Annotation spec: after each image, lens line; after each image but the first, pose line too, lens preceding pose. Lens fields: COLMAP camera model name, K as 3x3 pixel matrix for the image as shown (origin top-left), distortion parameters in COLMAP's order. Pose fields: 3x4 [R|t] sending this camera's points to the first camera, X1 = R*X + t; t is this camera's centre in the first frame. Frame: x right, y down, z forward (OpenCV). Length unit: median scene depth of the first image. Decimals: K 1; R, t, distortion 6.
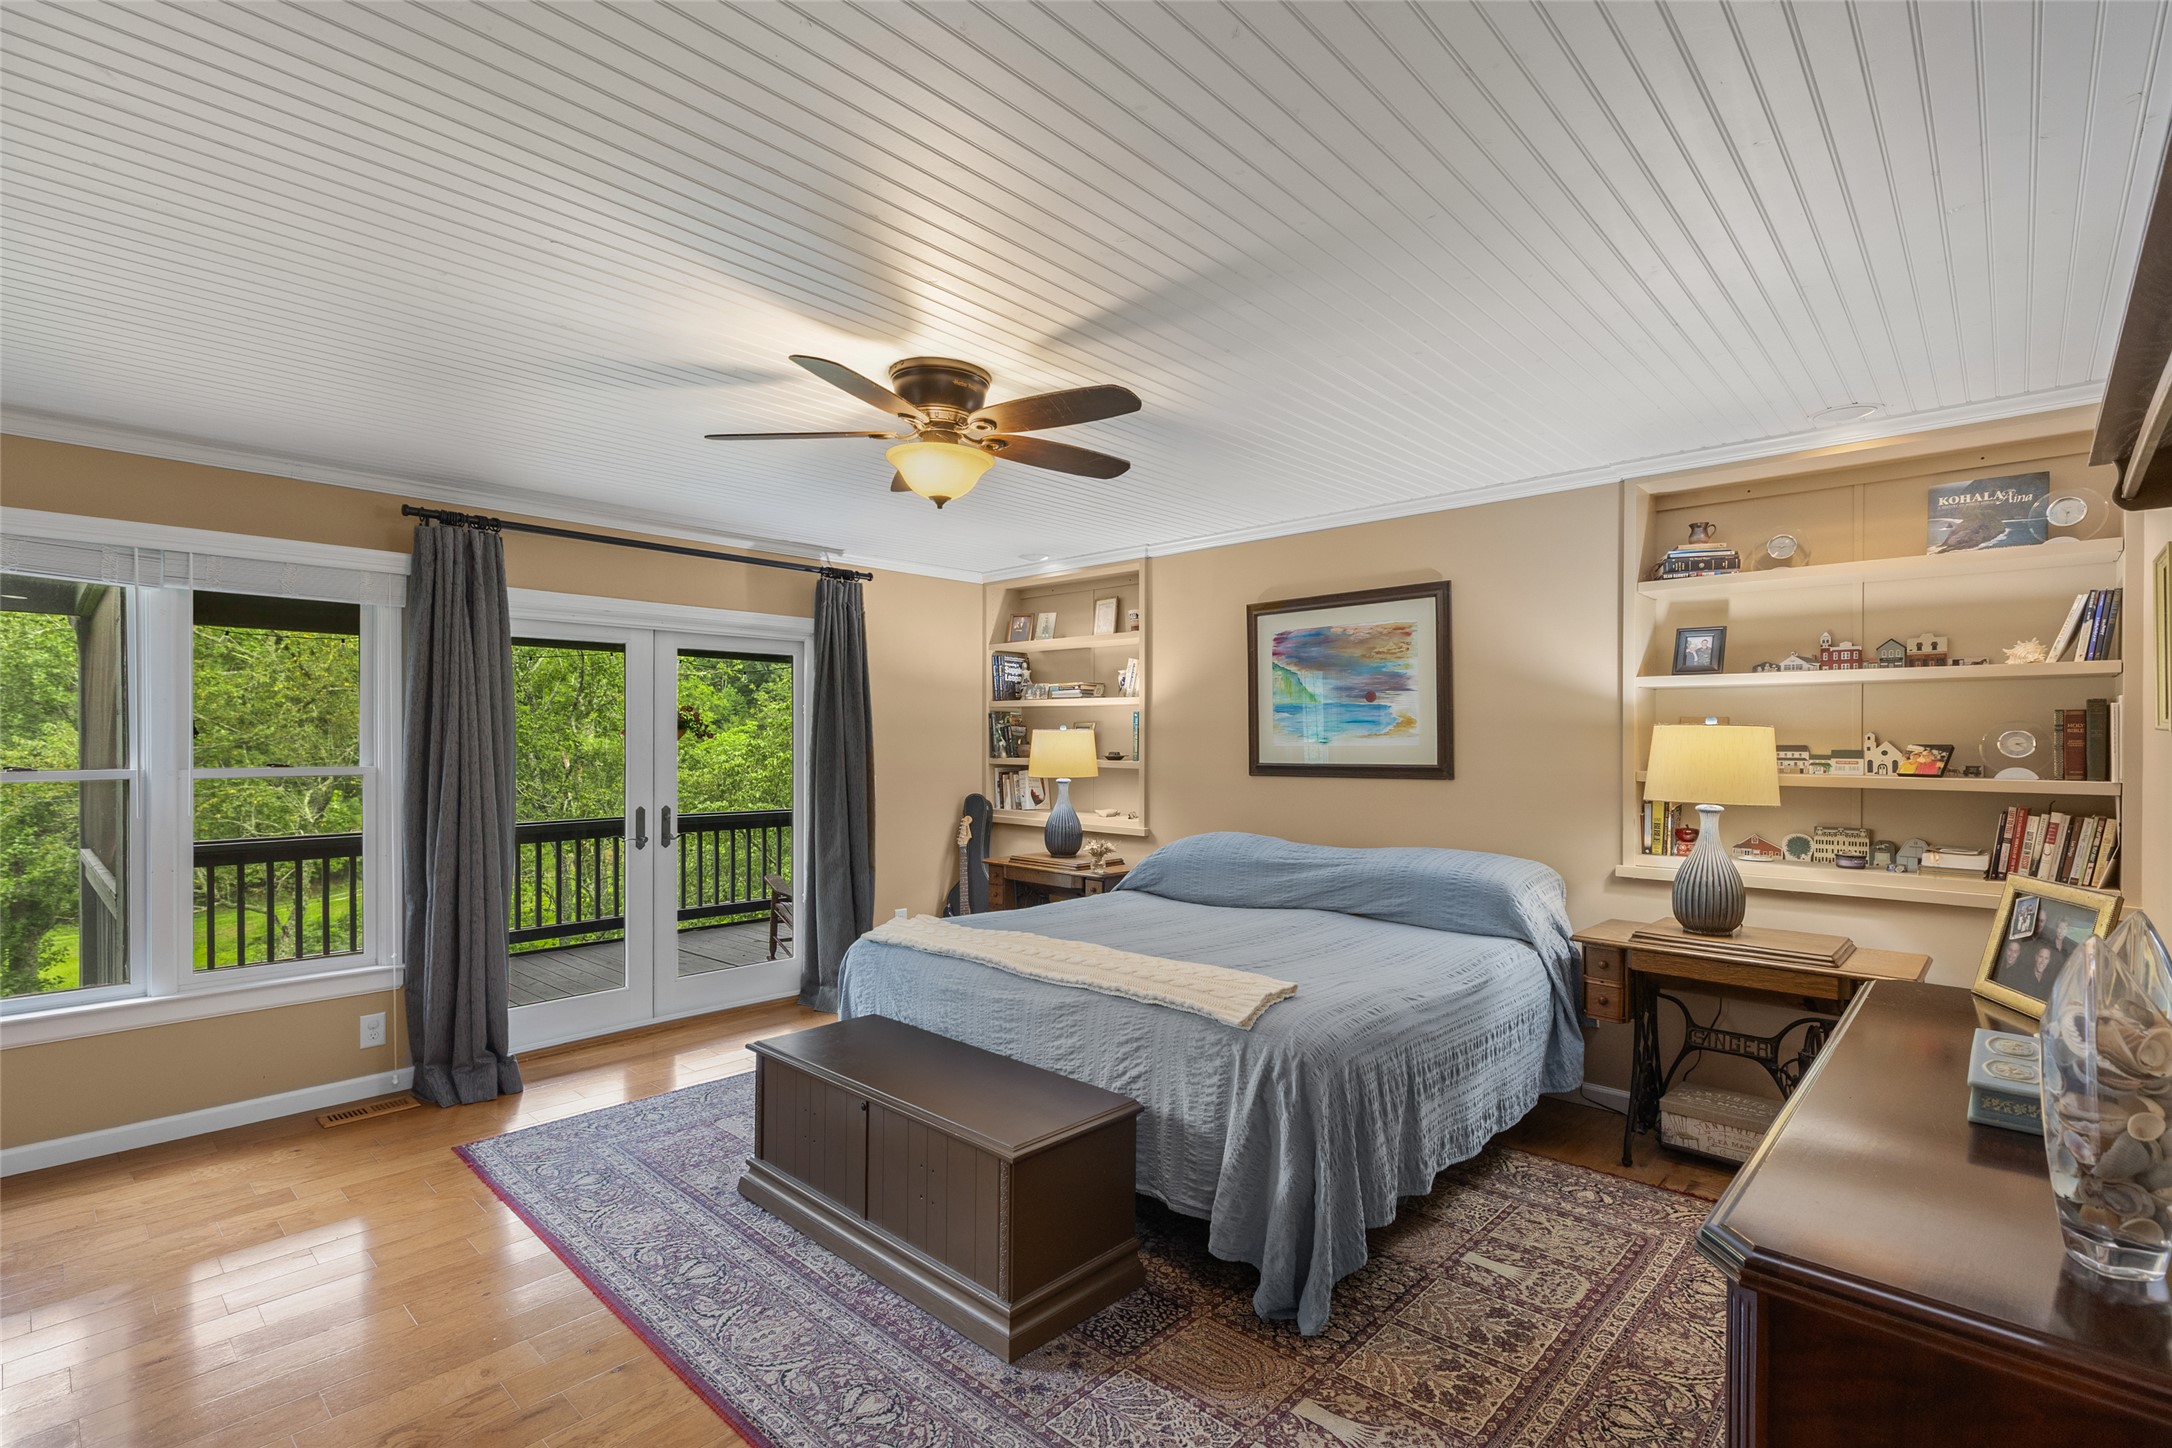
lens RADIAL K [[987.7, 0, 1103.0], [0, 987.7, 737.2], [0, 0, 1]] dist [0.003630, 0.000850]
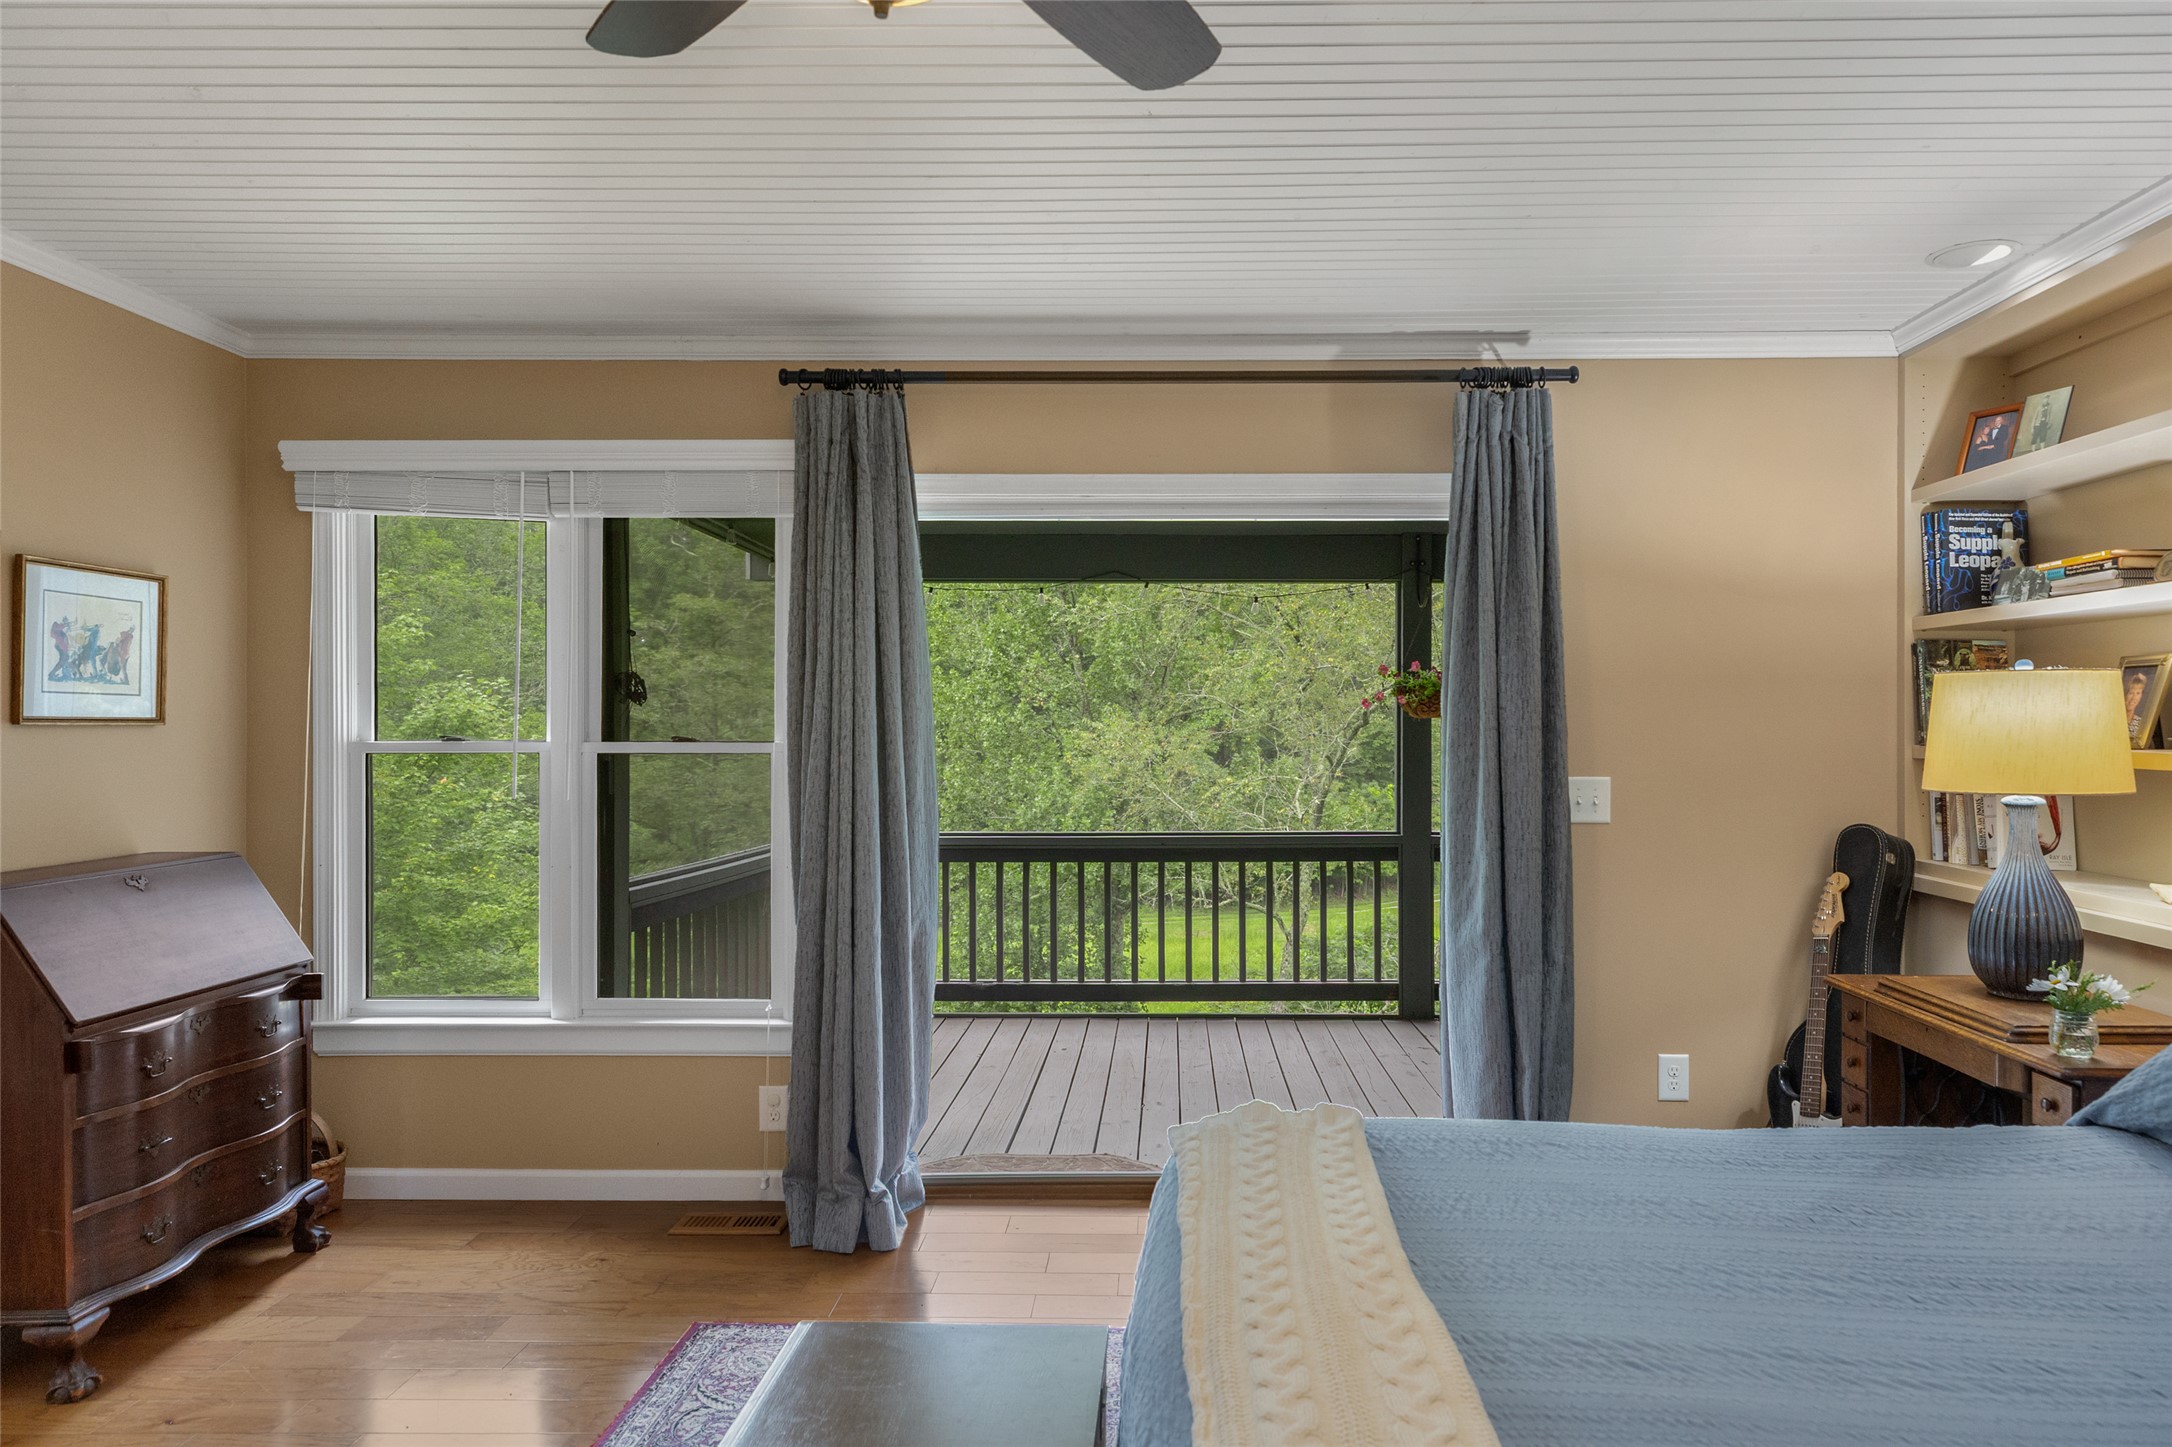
lens RADIAL K [[1398.3, 0, 1150.8], [0, 1398.3, 707.7], [0, 0, 1]] dist [0.011447, 0.003766]
pose [[0.662660, -0.011038, -0.748839, 0.159490], [0.002392, 0.999917, -0.012622, 0.014430], [0.748917, 0.006573, 0.662632, 0.404567]]
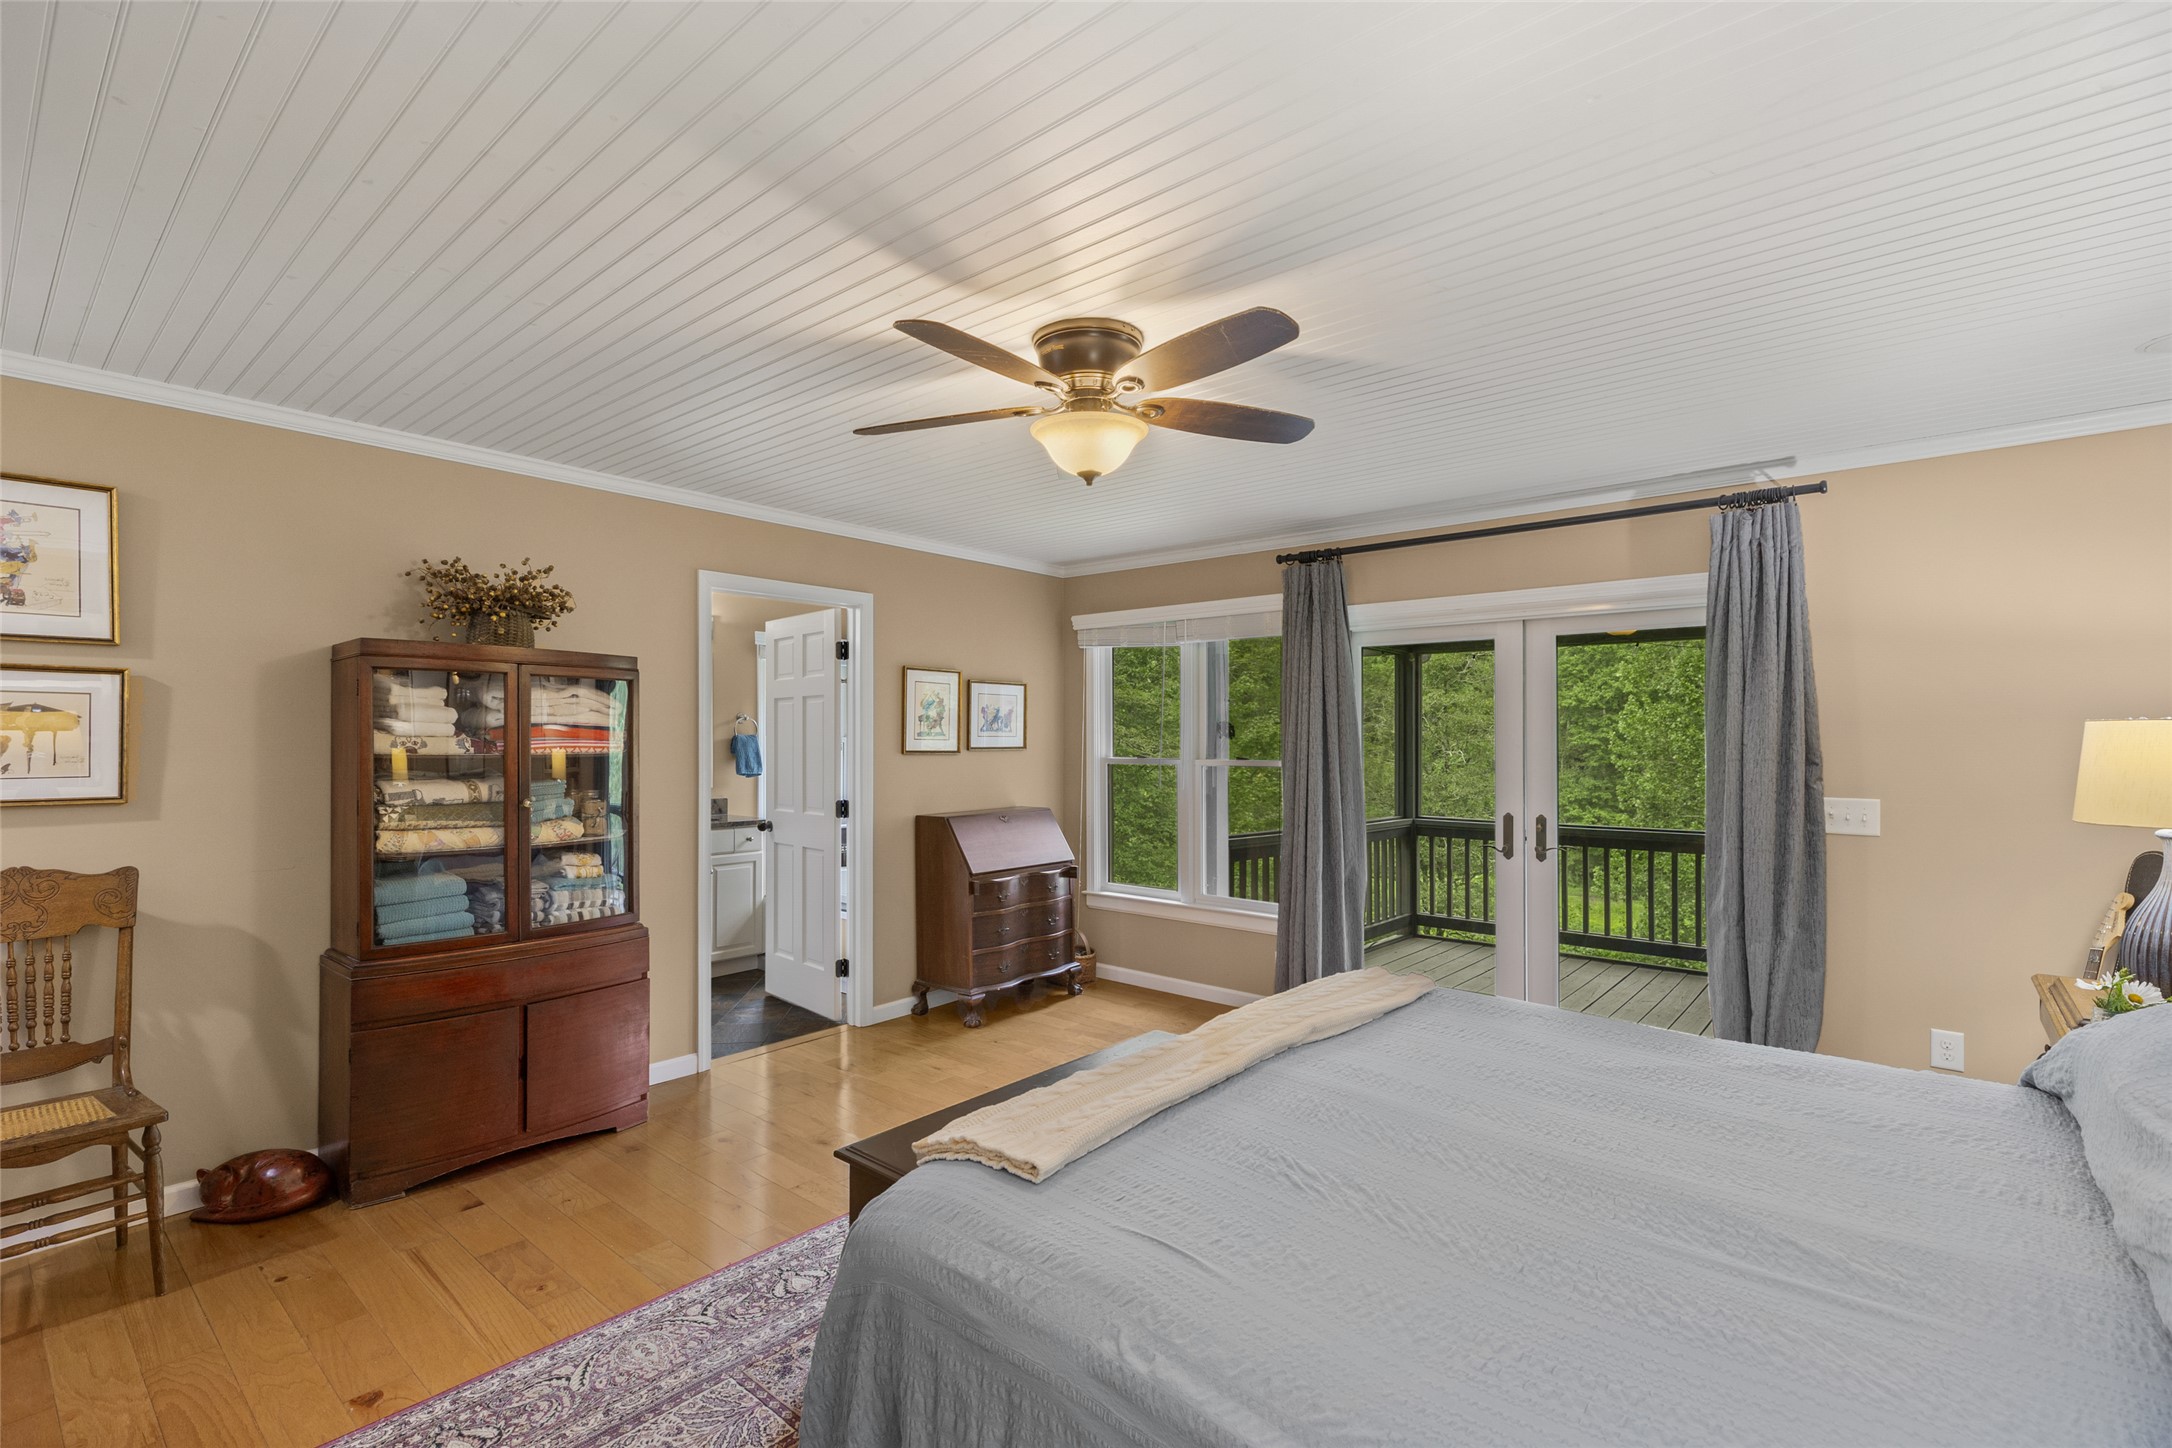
lens RADIAL K [[987.7, 0, 1101.7], [0, 987.7, 725.6], [0, 0, 1]] dist [0.003630, 0.000850]
pose [[0.038386, -0.017212, -0.999115, 0.415896], [-0.000896, 0.999851, -0.017260, 0.004814], [0.999263, 0.001558, 0.038365, 0.545001]]
